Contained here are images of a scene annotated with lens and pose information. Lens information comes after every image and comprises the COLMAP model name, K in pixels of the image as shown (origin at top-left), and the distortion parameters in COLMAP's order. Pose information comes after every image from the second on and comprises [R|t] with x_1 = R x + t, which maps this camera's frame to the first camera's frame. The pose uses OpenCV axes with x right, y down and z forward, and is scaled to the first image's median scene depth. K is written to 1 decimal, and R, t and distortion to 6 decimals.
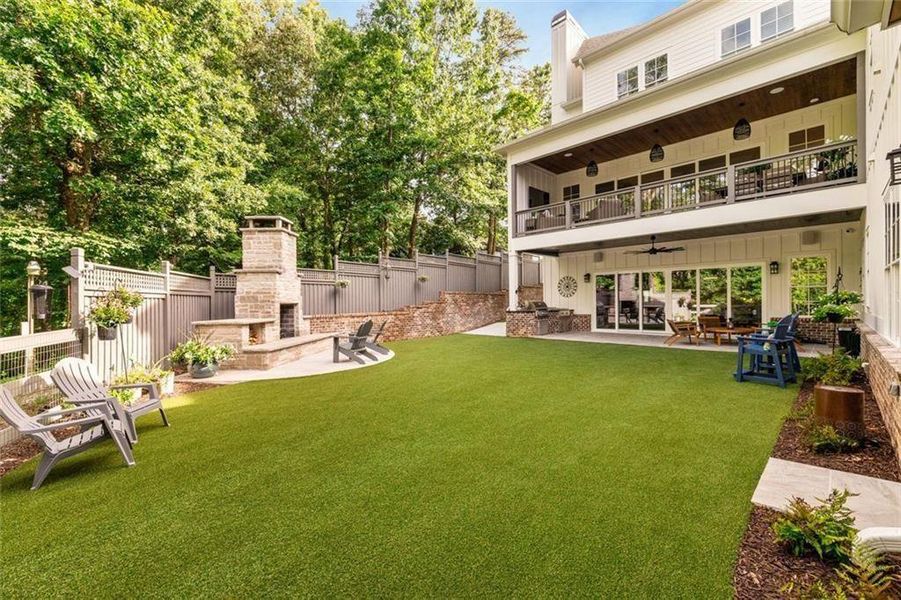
lens RADIAL K [[378.0, 0, 450.5], [0, 378.0, 300.0], [0, 0, 1]] dist [-0.000956, -0.000421]
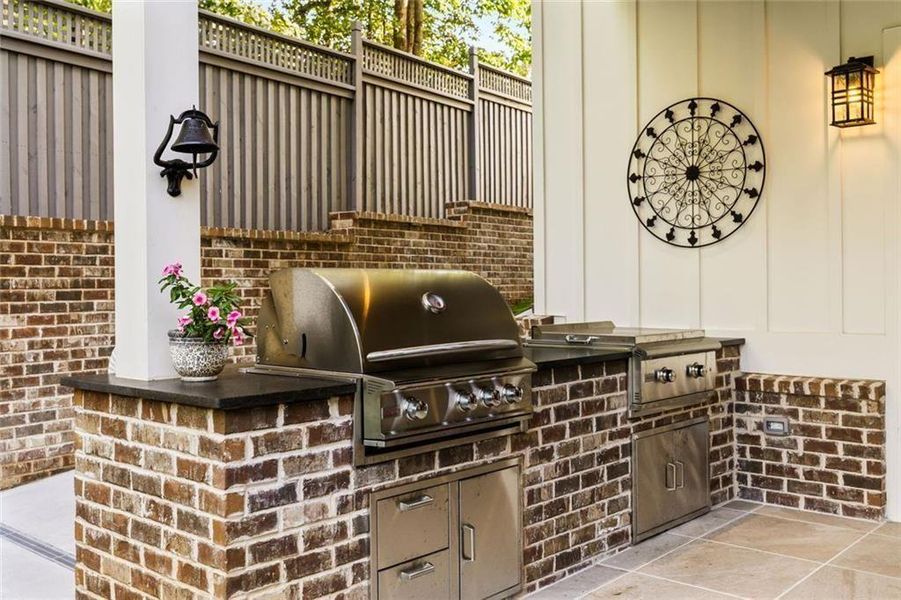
lens RADIAL K [[866.0, 0, 450.9], [0, 866.0, 286.6], [0, 0, 1]] dist [0.002857, -0.002333]
pose [[0.998359, -0.001470, 0.057242, 0.230601], [0.001059, 0.999973, 0.007210, 0.004547], [-0.057251, -0.007137, 0.998334, 0.785056]]
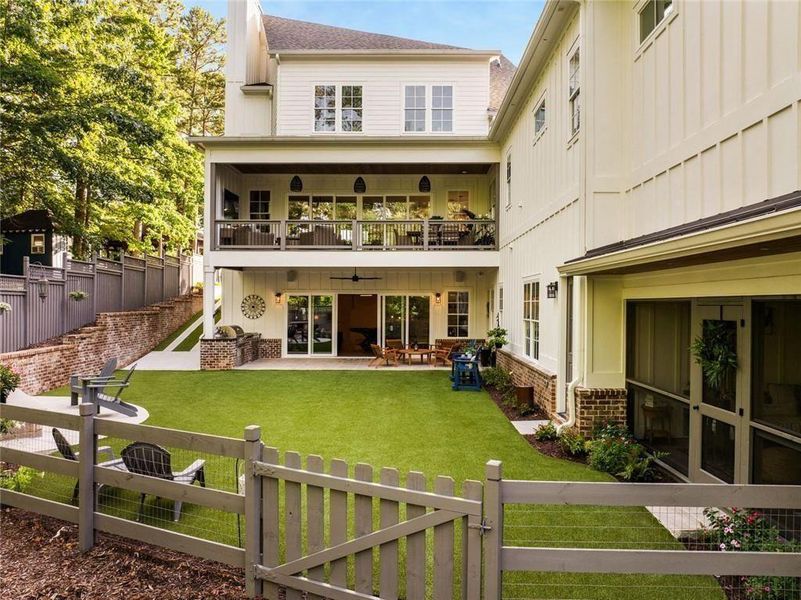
lens RADIAL K [[583.6, 0, 400.5], [0, 583.6, 300.0], [0, 0, 1]] dist [0.001536, -0.000690]
pose [[0.715078, 0.013050, 0.698923, -0.431917], [-0.012128, 0.999907, -0.006261, -0.053025], [-0.698939, -0.003999, 0.715170, -0.206651]]
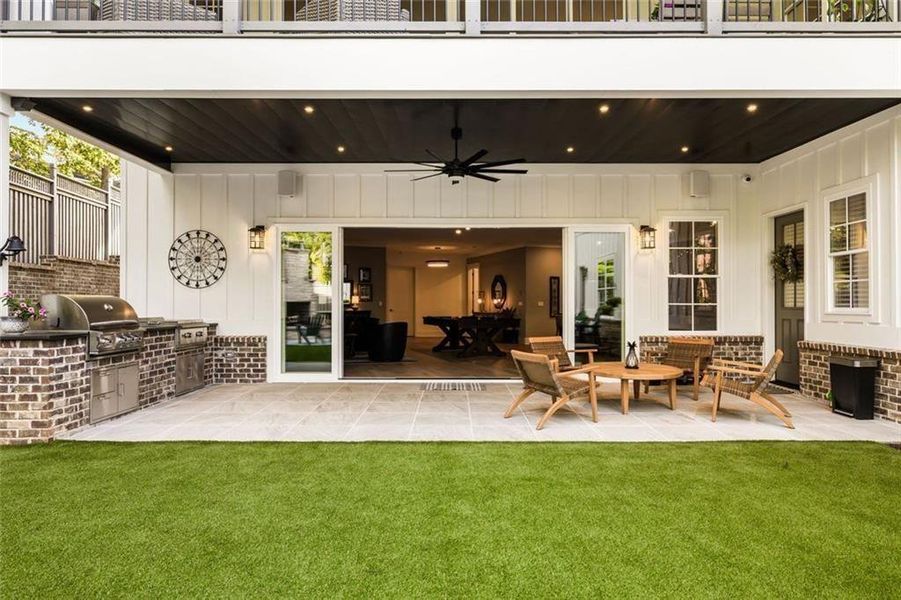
lens RADIAL K [[544.3, 0, 450.5], [0, 544.3, 300.0], [0, 0, 1]] dist [0.004158, 0.001603]
pose [[0.698900, 0.013764, 0.715087, 0.125279], [-0.010118, 0.999905, -0.009357, 0.006161], [-0.715148, -0.000695, 0.698973, 0.540533]]
